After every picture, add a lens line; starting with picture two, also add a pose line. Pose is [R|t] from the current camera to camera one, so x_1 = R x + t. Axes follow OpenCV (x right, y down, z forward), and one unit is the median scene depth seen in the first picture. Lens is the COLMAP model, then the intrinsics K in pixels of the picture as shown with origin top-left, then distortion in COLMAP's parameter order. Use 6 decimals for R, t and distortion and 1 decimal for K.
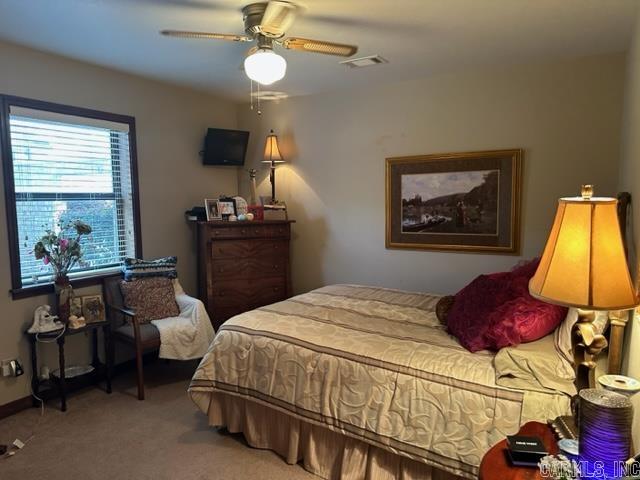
lens RADIAL K [[443.3, 0, 319.0], [0, 443.3, 240.1], [0, 0, 1]] dist [0.002434, 0.000015]
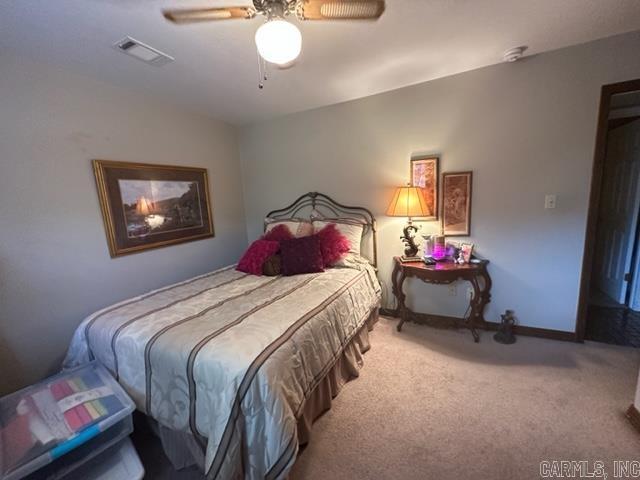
lens RADIAL K [[254.9, 0, 318.6], [0, 254.9, 238.6], [0, 0, 1]] dist [-0.000608, -0.000296]
pose [[-0.098520, -0.145573, 0.984430, -0.464847], [0.141976, 0.977067, 0.158693, -0.048998], [-0.984955, 0.155399, -0.075593, 0.668803]]
